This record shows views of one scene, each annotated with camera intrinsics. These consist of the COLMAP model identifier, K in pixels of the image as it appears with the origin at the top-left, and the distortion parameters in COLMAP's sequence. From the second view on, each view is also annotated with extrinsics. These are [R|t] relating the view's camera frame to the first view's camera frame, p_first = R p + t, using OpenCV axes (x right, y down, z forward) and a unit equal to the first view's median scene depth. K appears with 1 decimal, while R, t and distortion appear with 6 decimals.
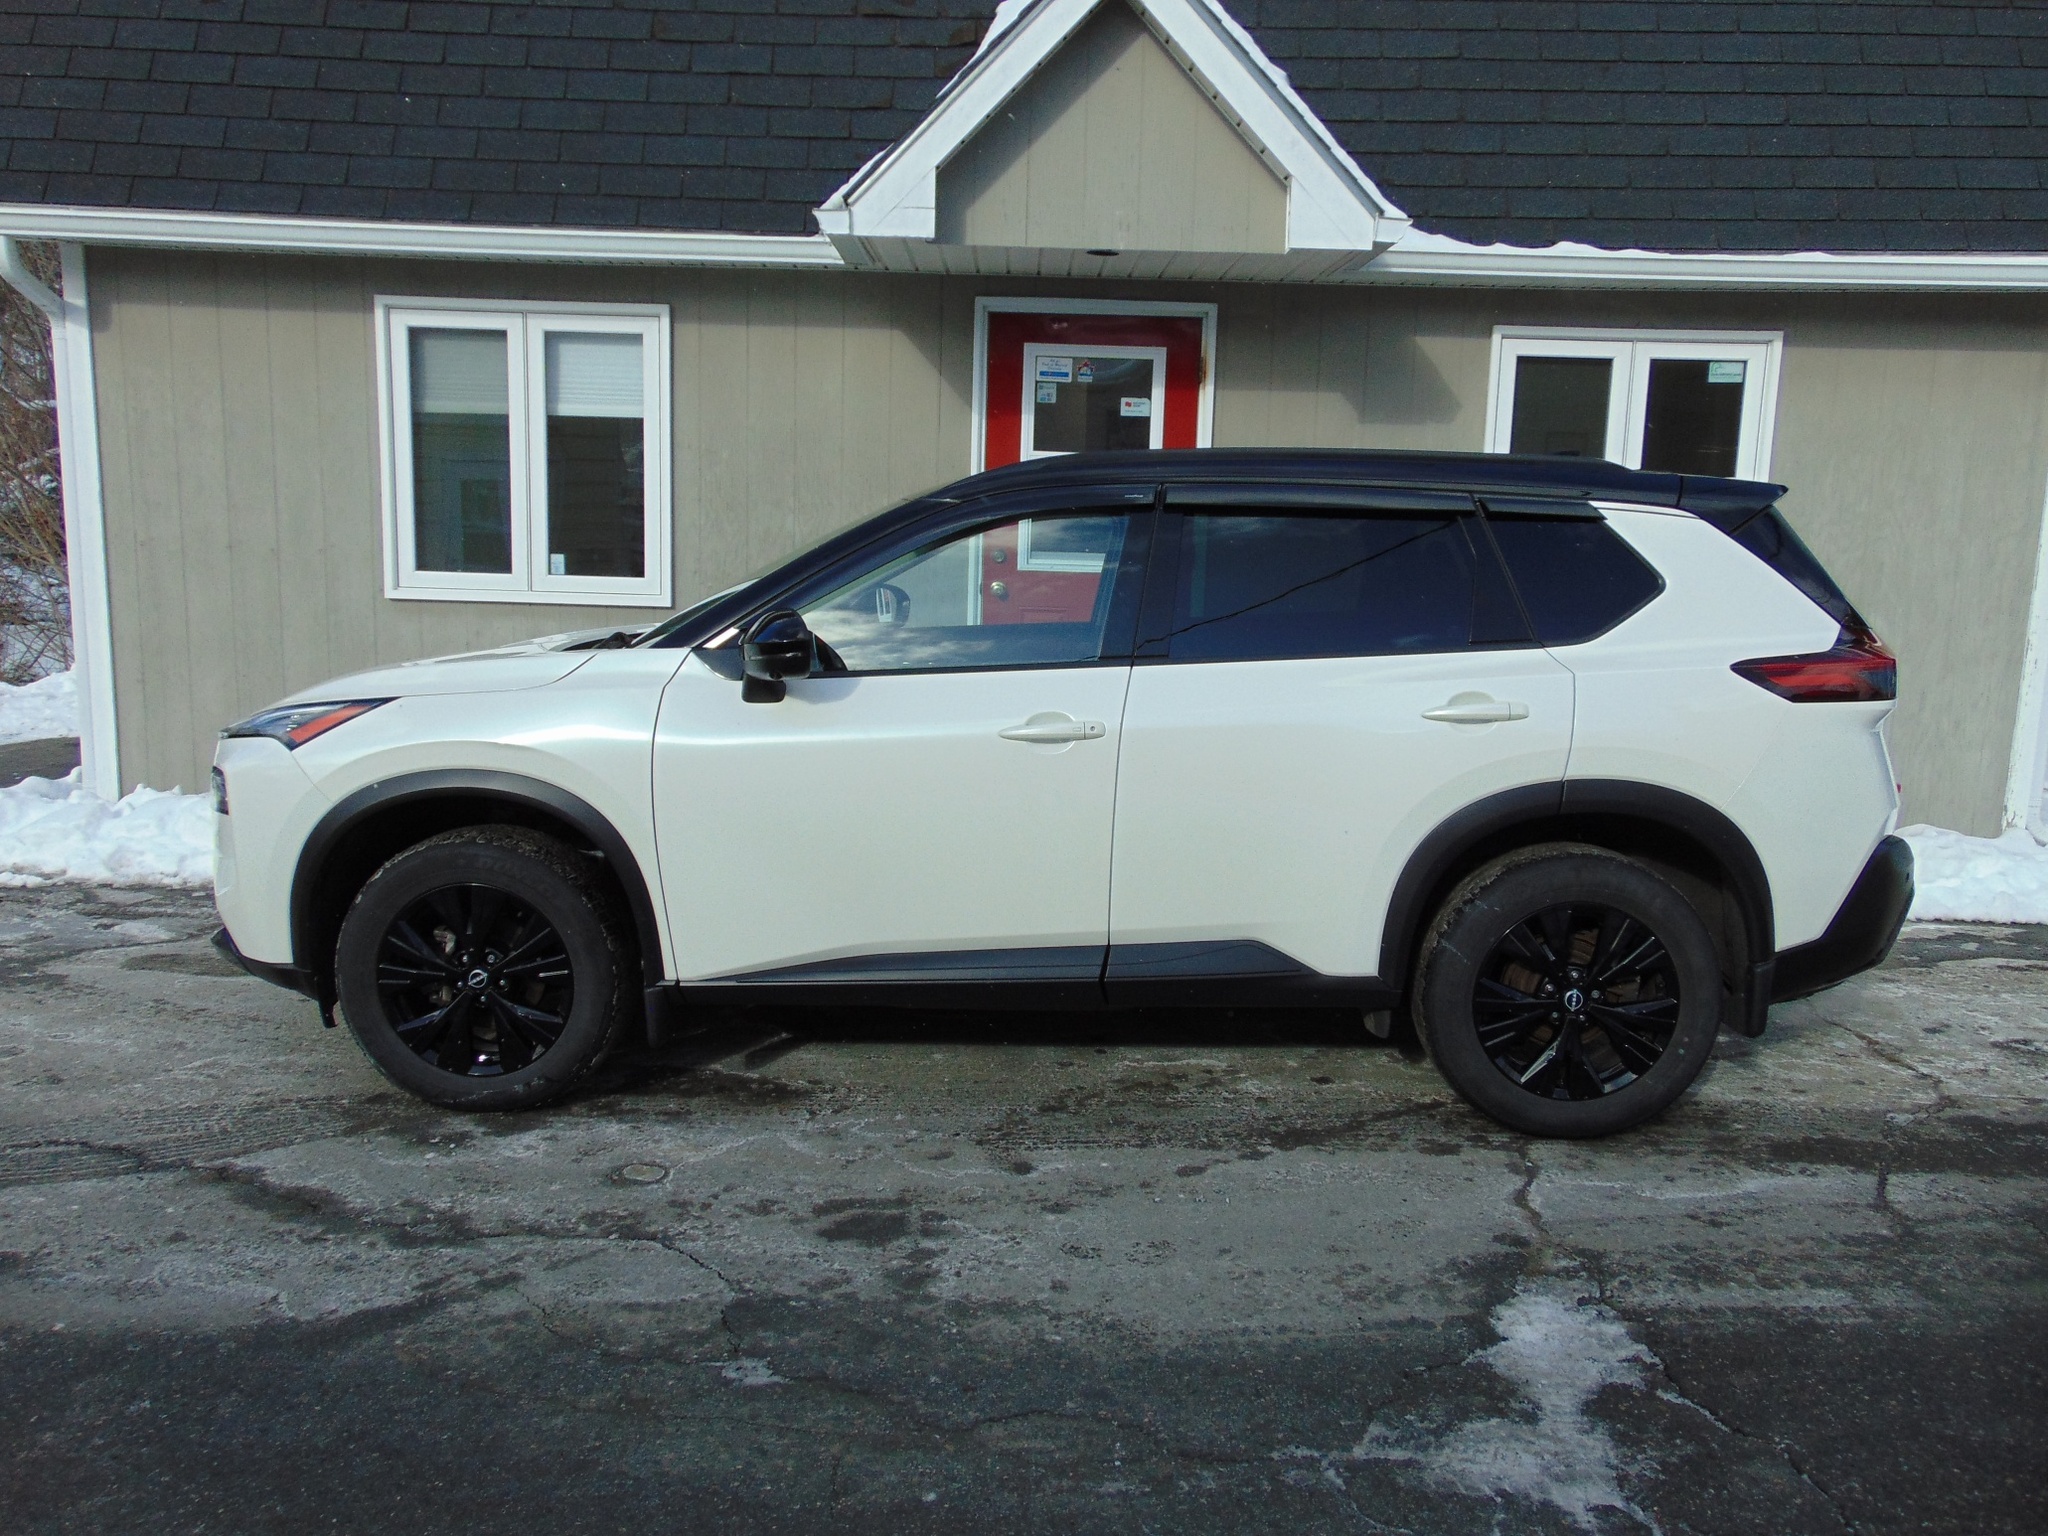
lens RADIAL K [[1549.9, 0, 1020.1], [0, 1549.9, 767.1], [0, 0, 1]] dist [-0.024292, 0.052762]
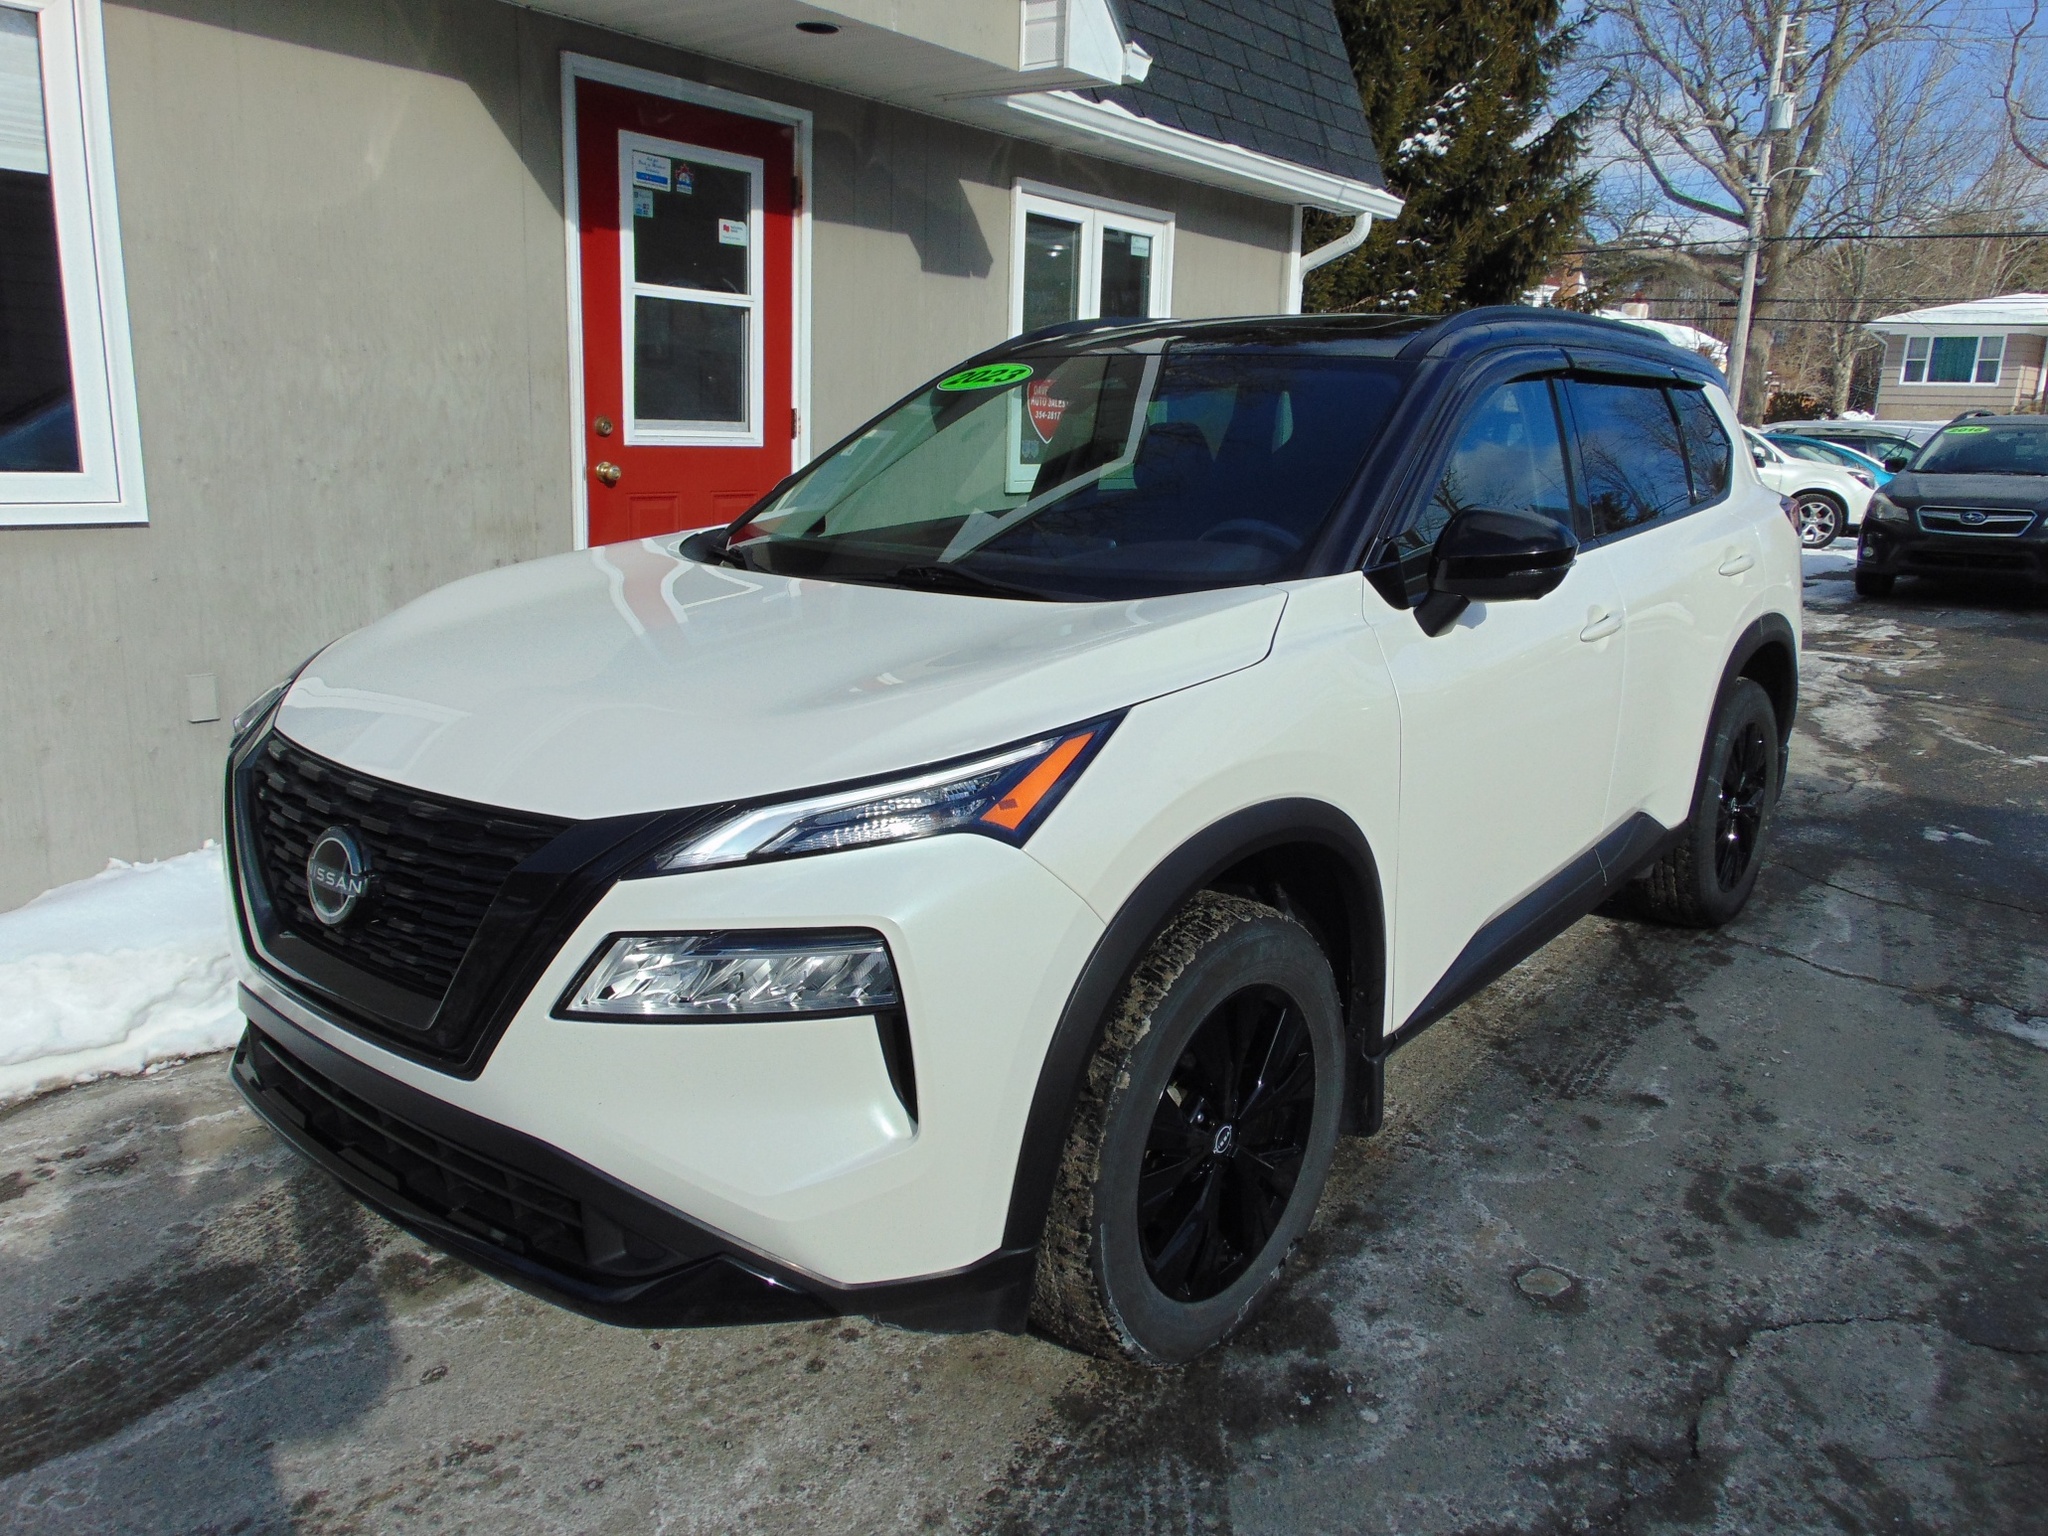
lens RADIAL K [[1549.9, 0, 1020.1], [0, 1549.9, 767.1], [0, 0, 1]] dist [-0.024292, 0.052762]
pose [[0.606387, -0.181645, 0.774145, -0.867168], [0.115446, 0.983355, 0.140305, -0.103145], [-0.786744, 0.004293, 0.617264, 0.702170]]
